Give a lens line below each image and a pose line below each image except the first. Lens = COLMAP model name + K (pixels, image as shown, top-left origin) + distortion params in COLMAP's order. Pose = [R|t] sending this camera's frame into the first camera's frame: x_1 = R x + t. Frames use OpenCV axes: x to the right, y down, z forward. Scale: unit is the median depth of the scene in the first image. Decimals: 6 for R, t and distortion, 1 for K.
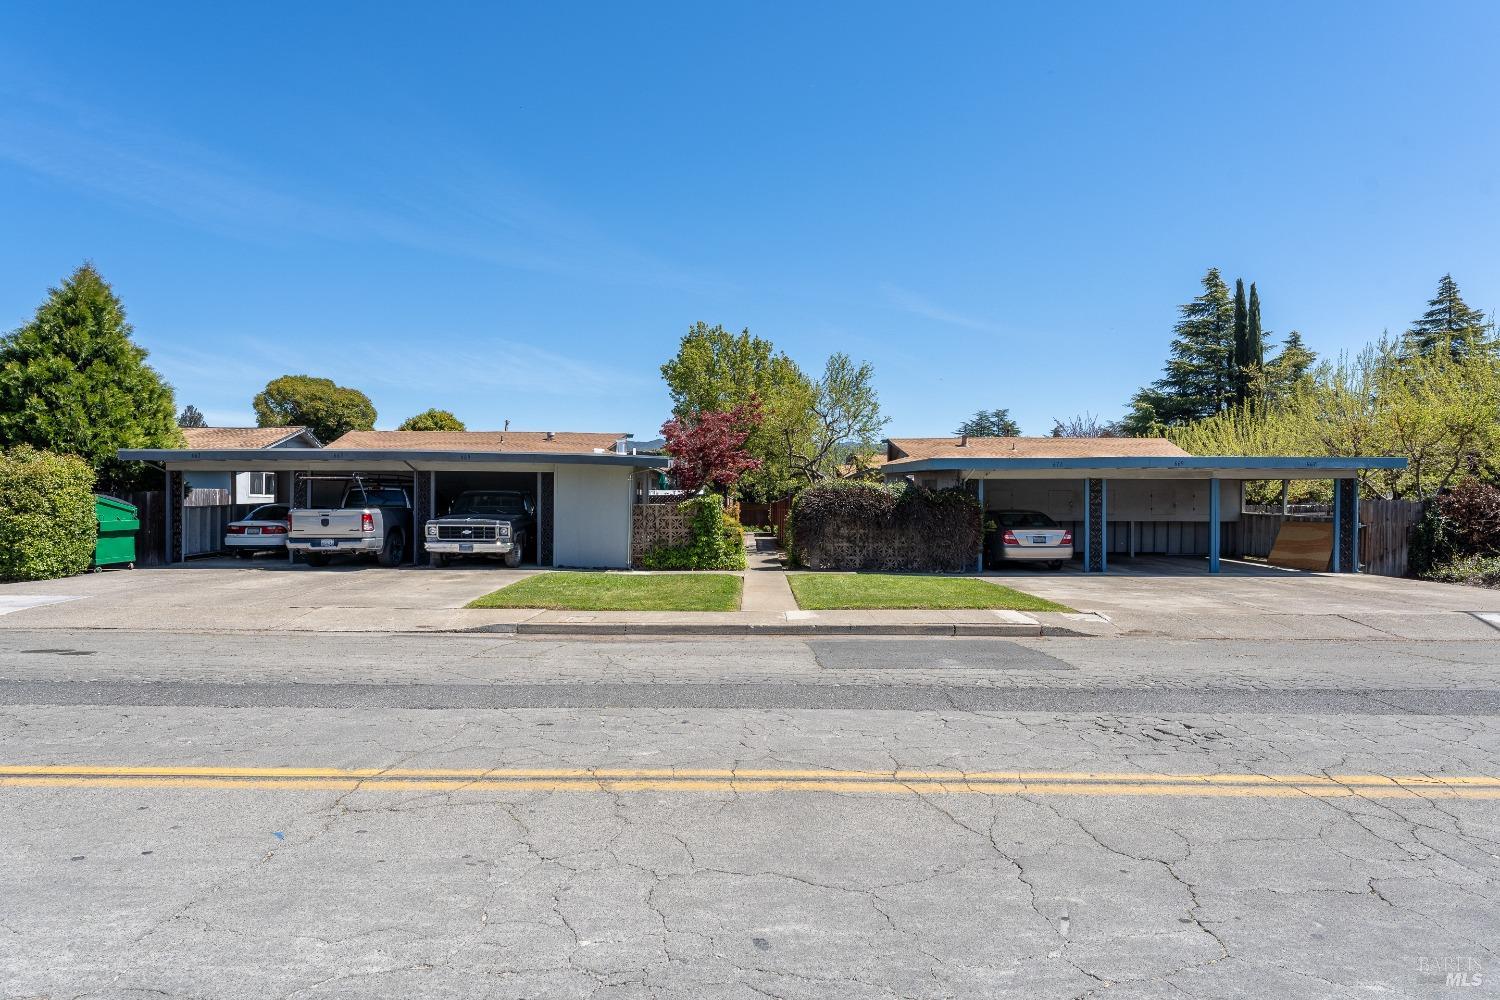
lens RADIAL K [[833.6, 0, 750.0], [0, 833.6, 500.0], [0, 0, 1]] dist [0.000707, 0.000036]
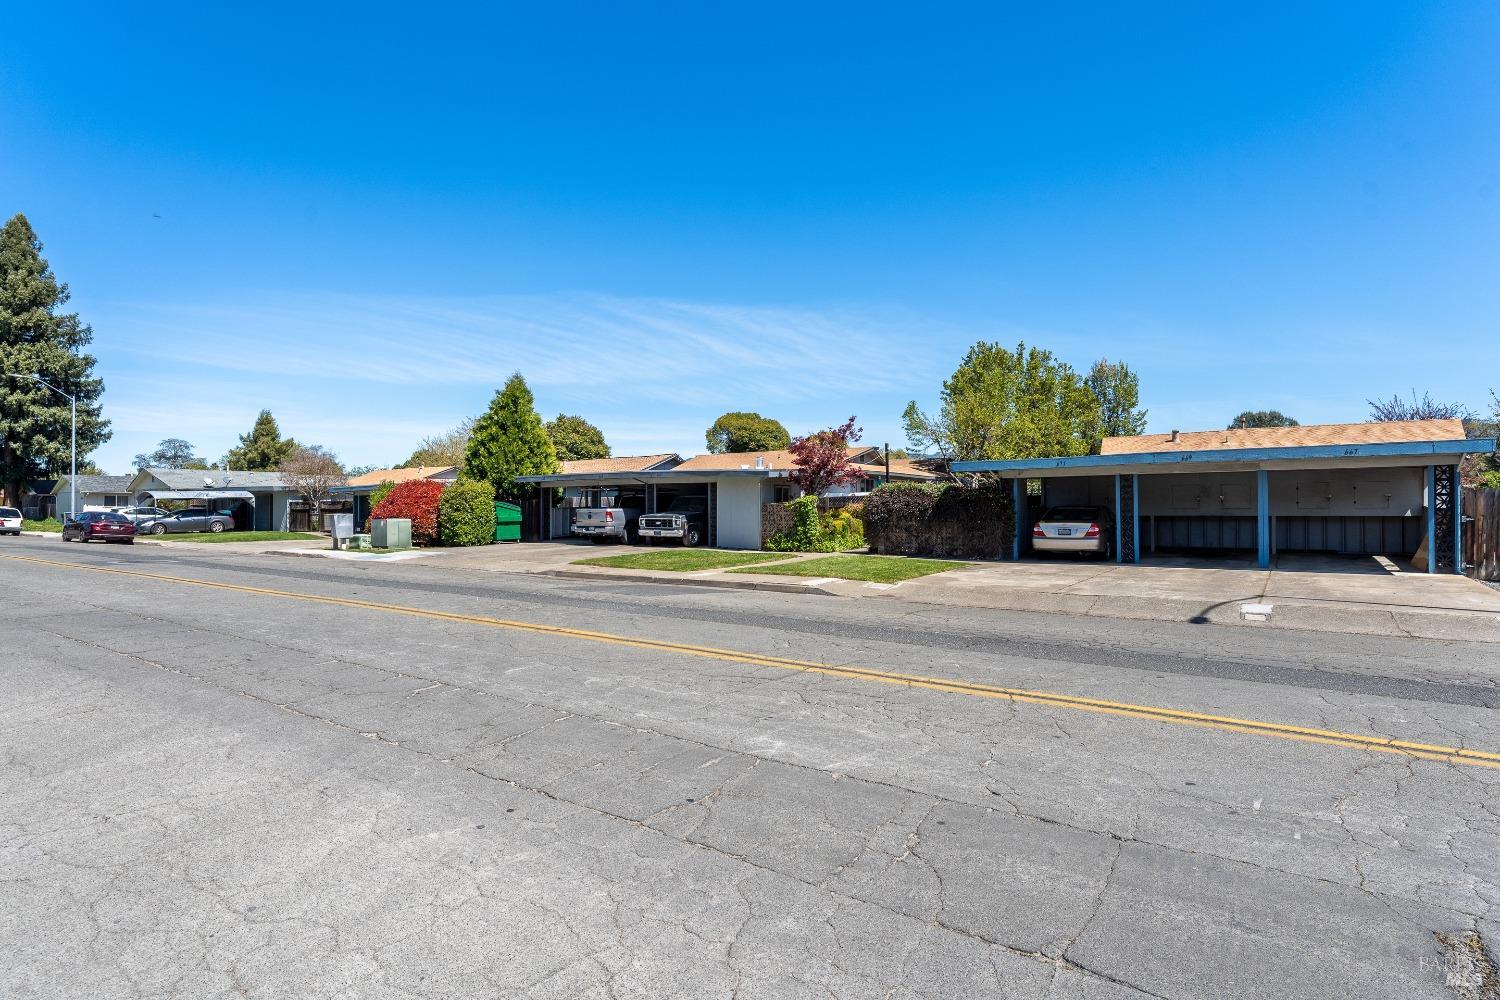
lens RADIAL K [[764.4, 0, 751.0], [0, 764.4, 511.4], [0, 0, 1]] dist [-0.003572, -0.001293]
pose [[0.821903, -0.005287, -0.569602, 0.582006], [0.012843, 0.999875, 0.009250, 0.005779], [0.569482, -0.014918, 0.821868, -0.065689]]
